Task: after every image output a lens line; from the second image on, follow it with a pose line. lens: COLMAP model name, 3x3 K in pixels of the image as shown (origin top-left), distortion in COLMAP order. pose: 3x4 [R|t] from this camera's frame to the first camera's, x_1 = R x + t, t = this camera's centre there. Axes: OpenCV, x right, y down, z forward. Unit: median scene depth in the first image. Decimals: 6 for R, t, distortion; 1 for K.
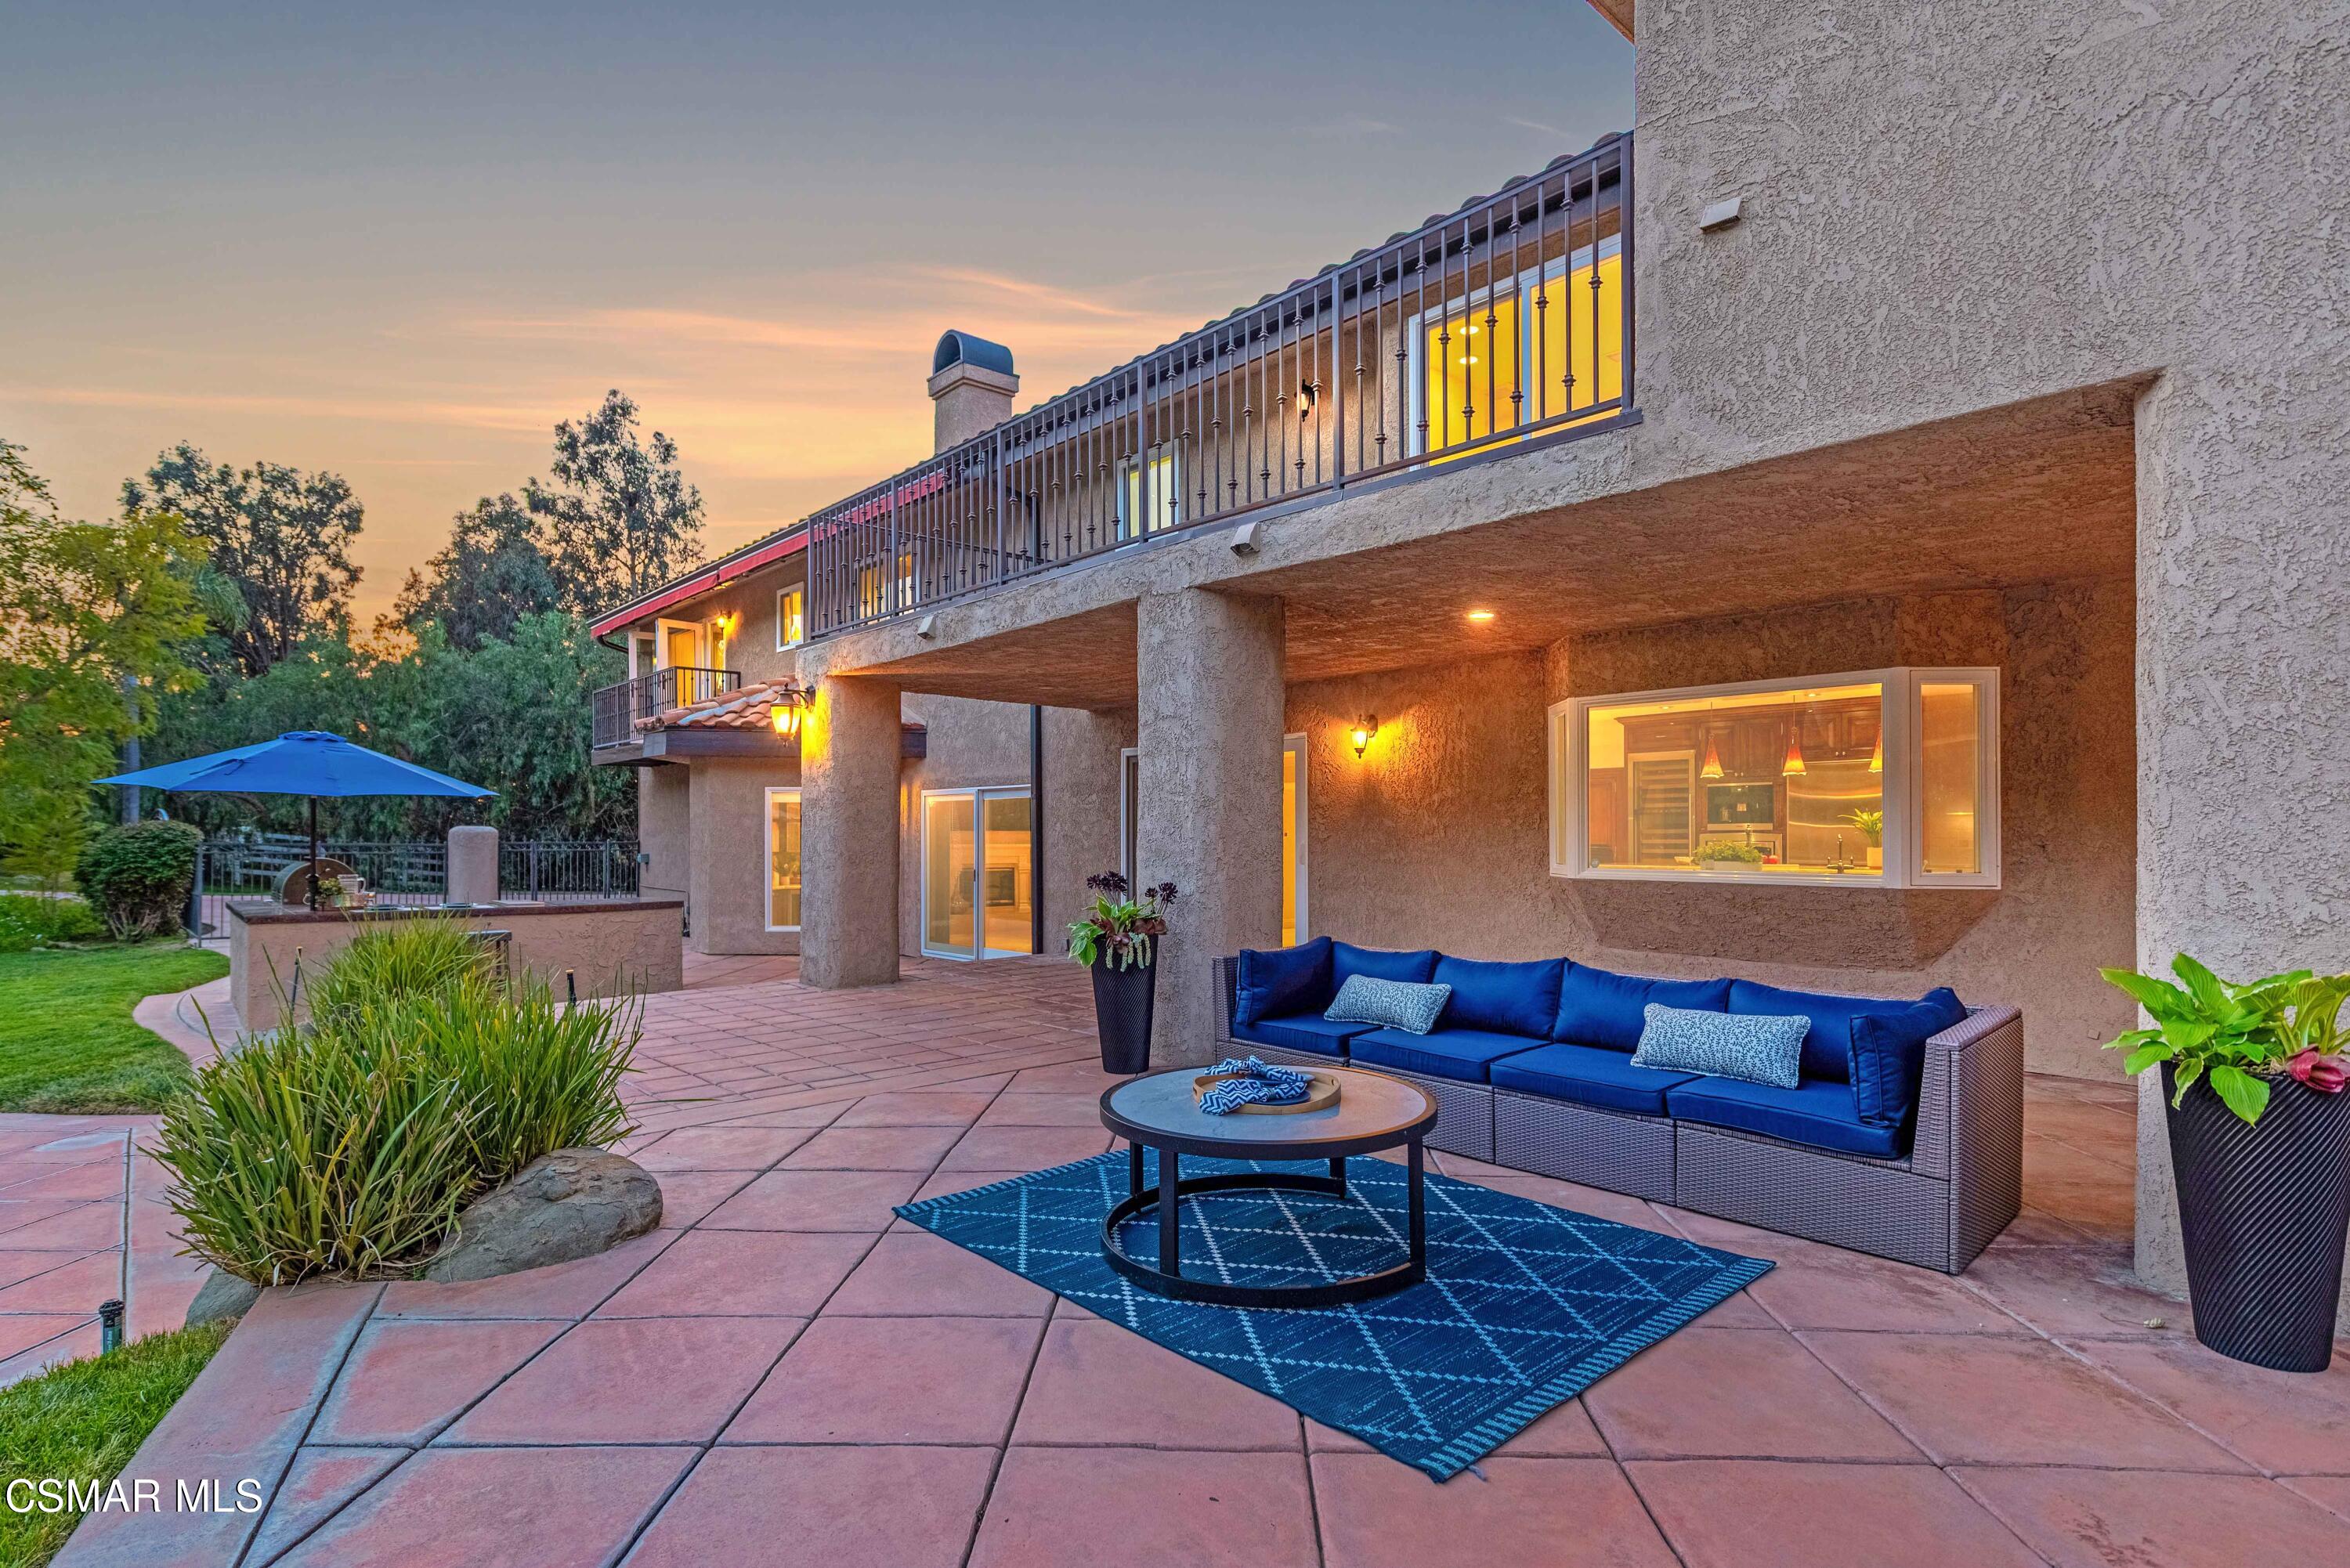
lens RADIAL K [[1205.5, 0, 1079.7], [0, 1205.5, 809.0], [0, 0, 1]] dist [0.011909, 0.000132]
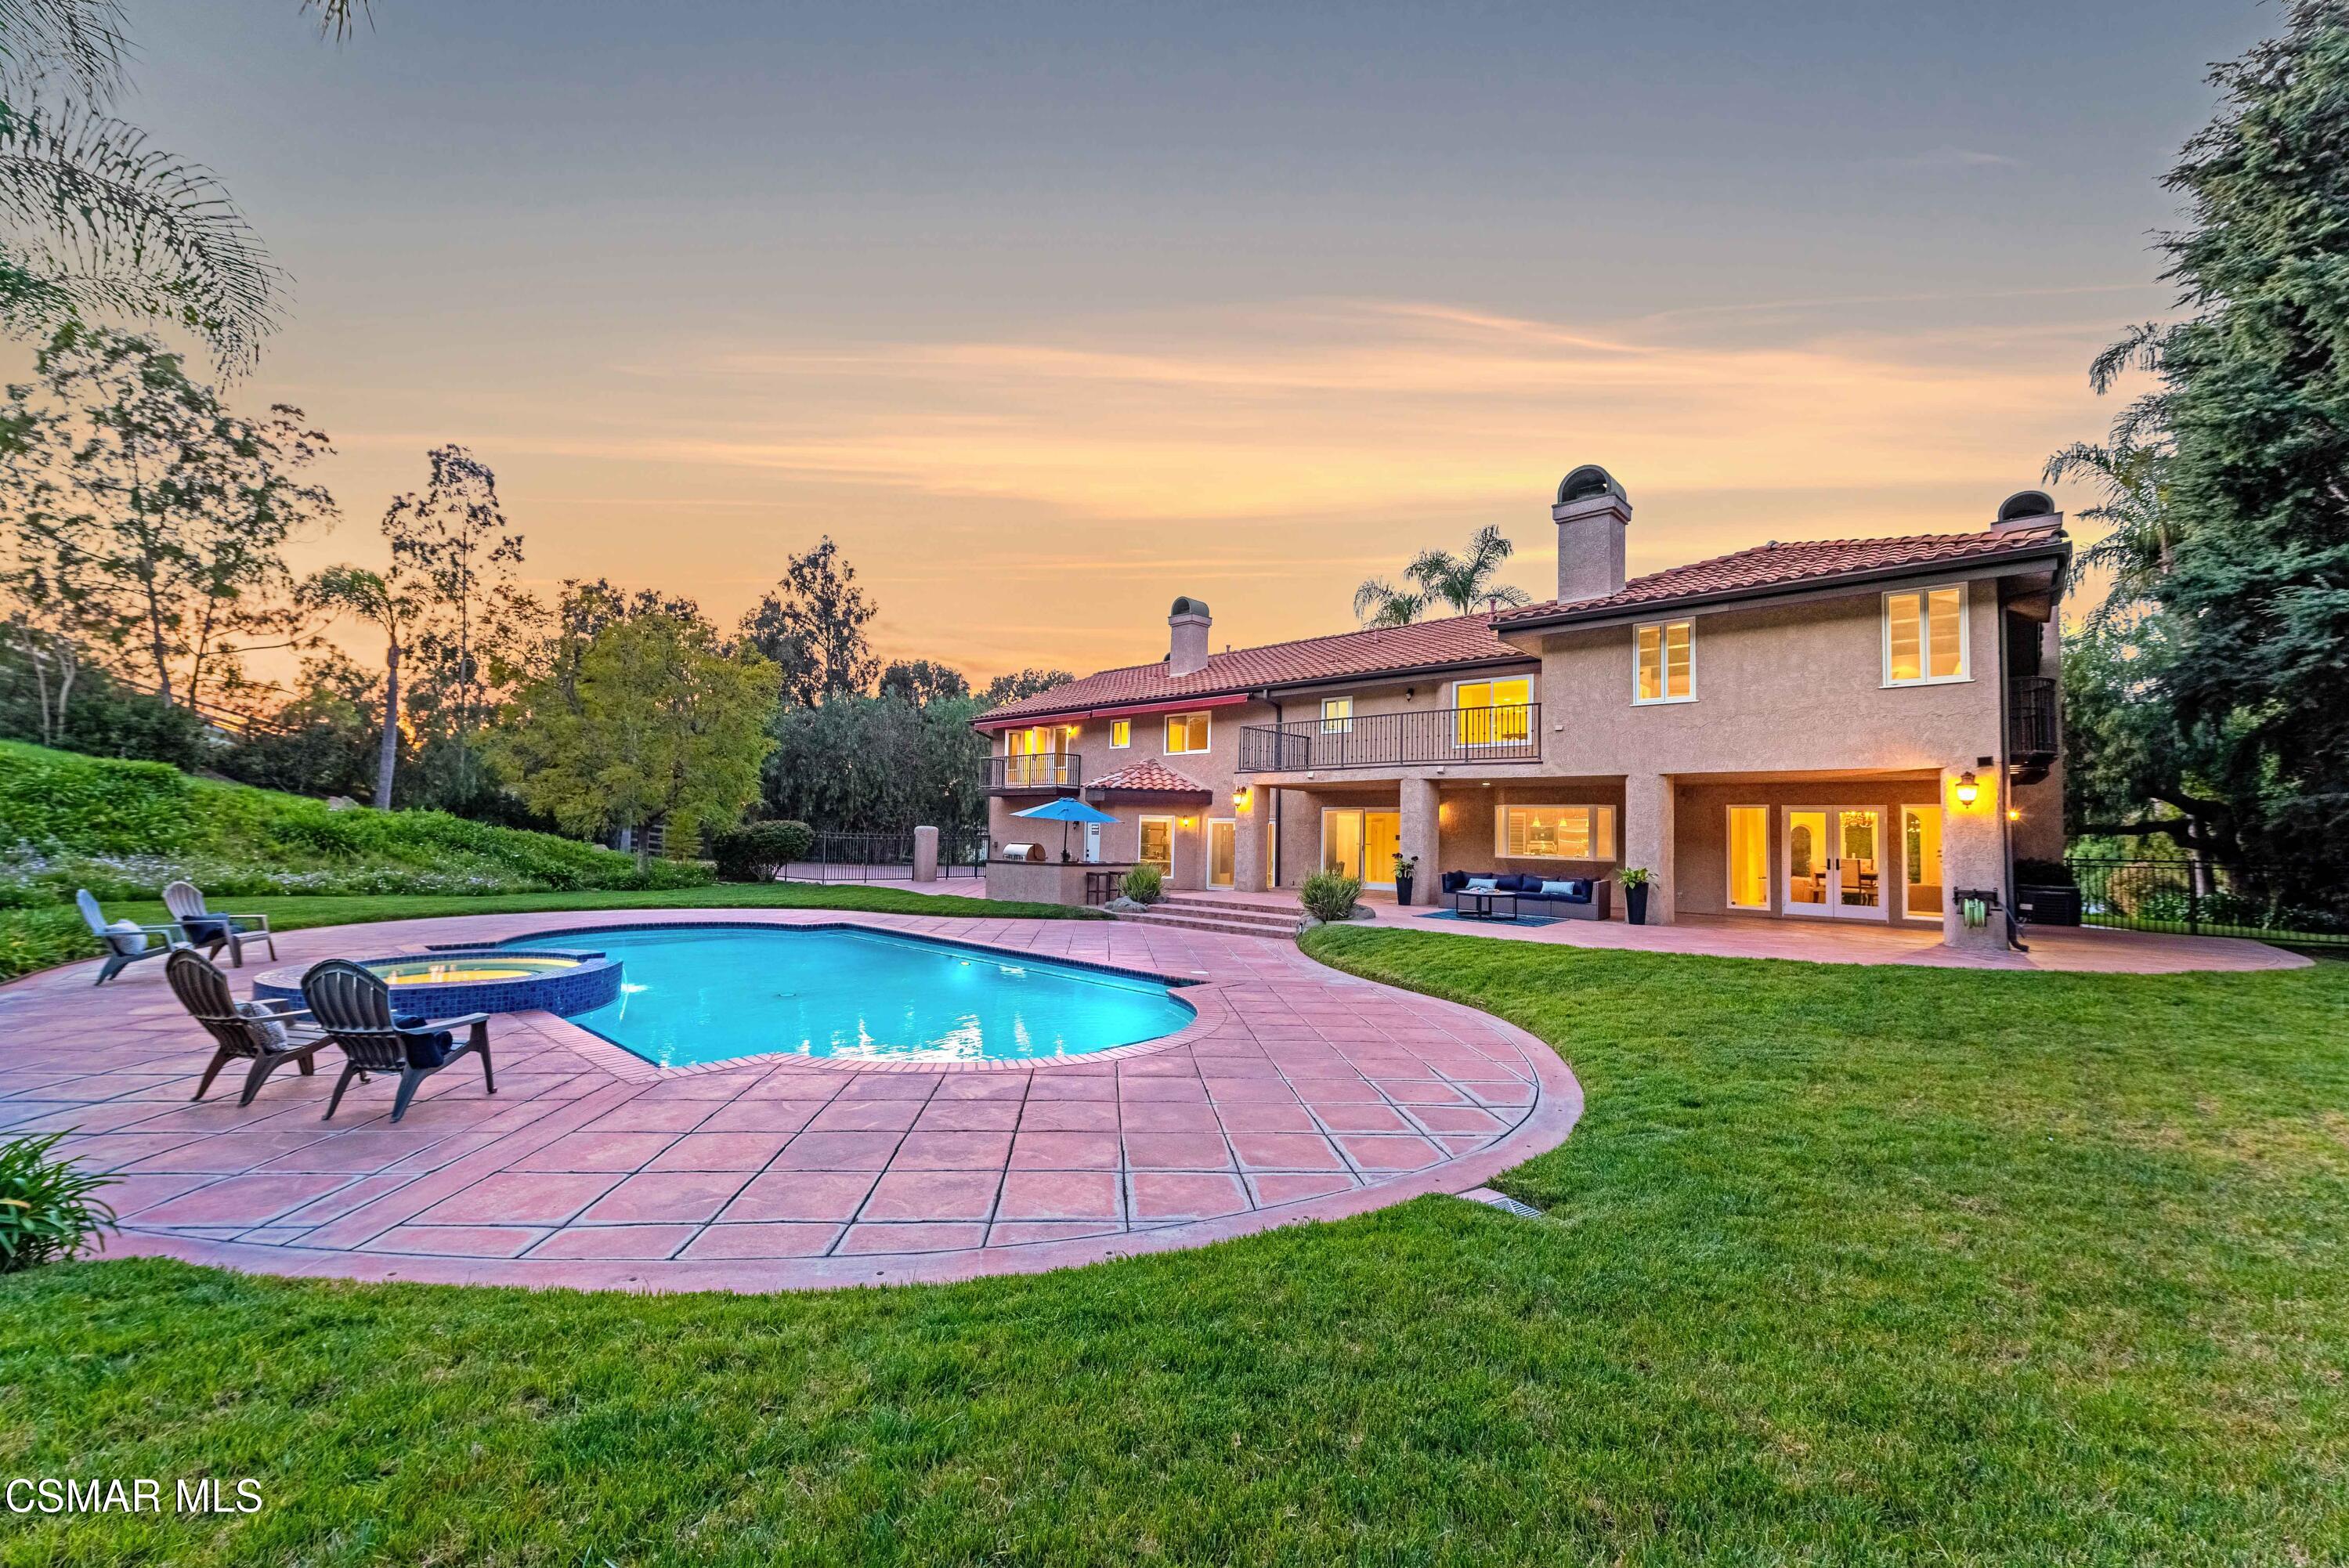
lens RADIAL K [[921.7, 0, 1151.0], [0, 921.7, 781.7], [0, 0, 1]] dist [0.008237, -0.000595]
pose [[0.990474, 0.027255, 0.134977, -0.384050], [-0.022929, 0.999176, -0.033504, -0.019075], [-0.135779, 0.030090, 0.990282, -0.593819]]
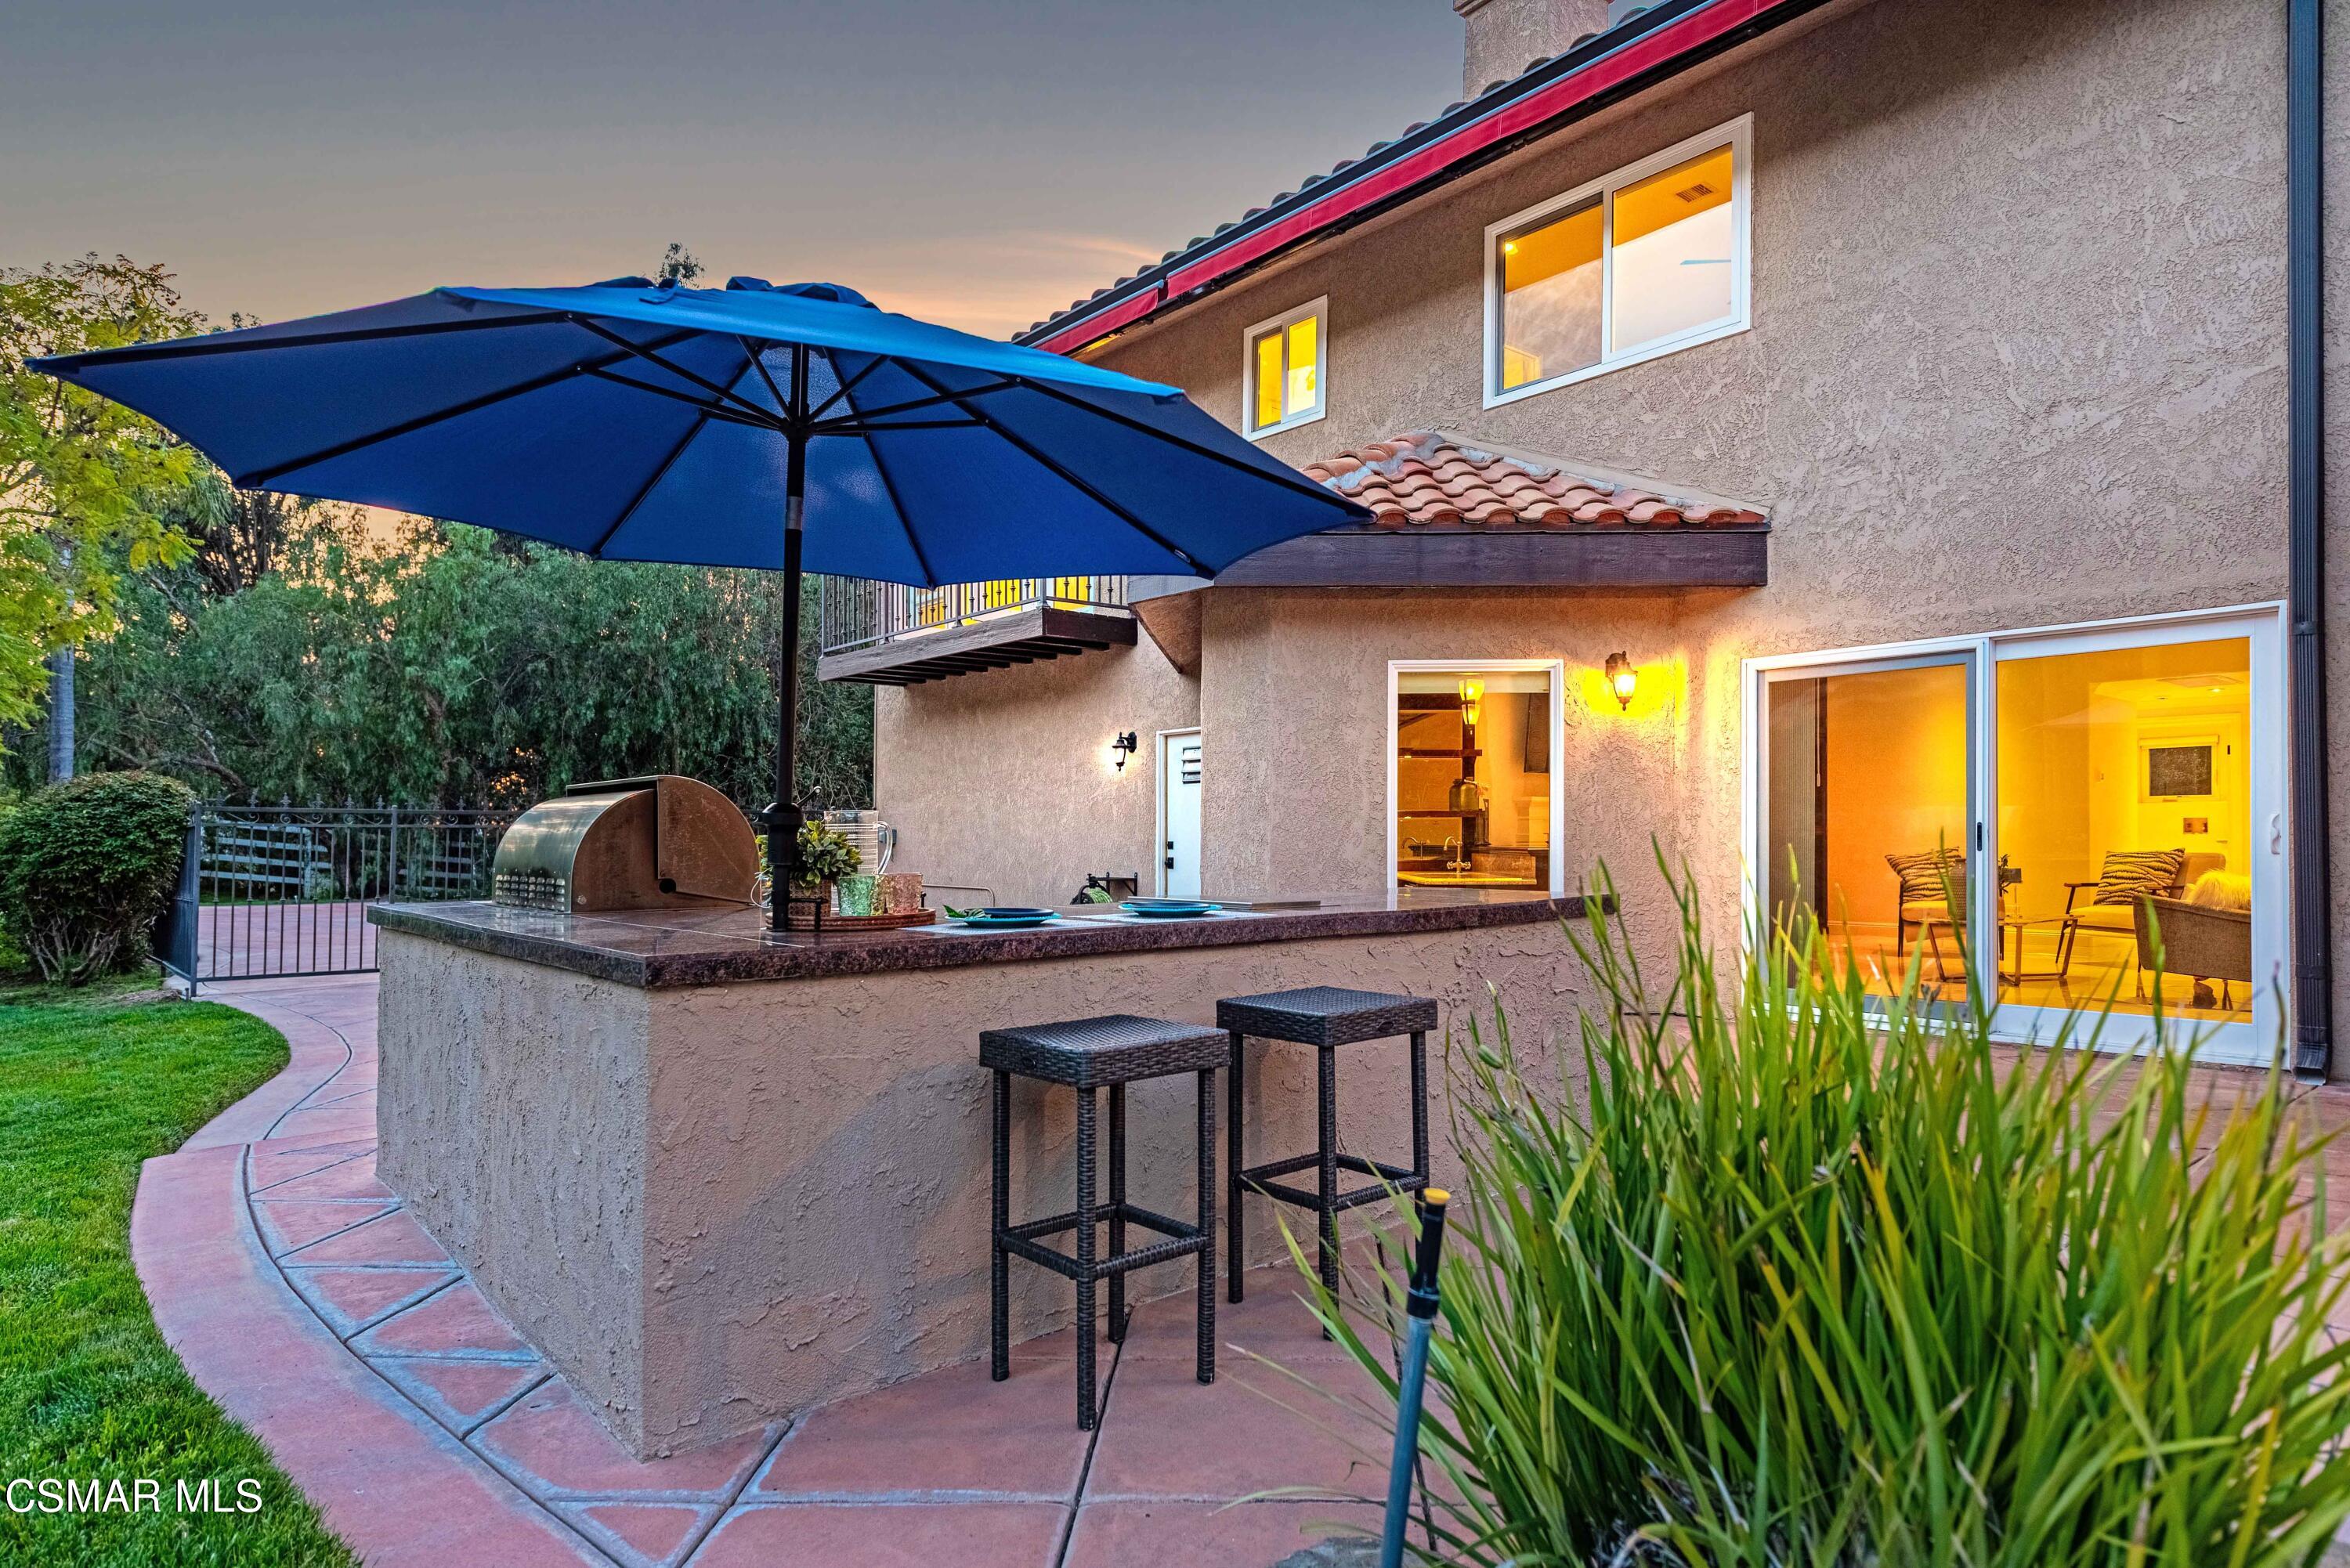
lens RADIAL K [[1408.7, 0, 1105.0], [0, 1408.7, 748.6], [0, 0, 1]] dist [-0.001695, -0.000595]
pose [[0.999758, -0.011725, -0.018596, -0.293050], [0.011040, 0.999272, -0.036511, 0.028918], [0.019011, 0.036297, 0.999160, 0.358331]]
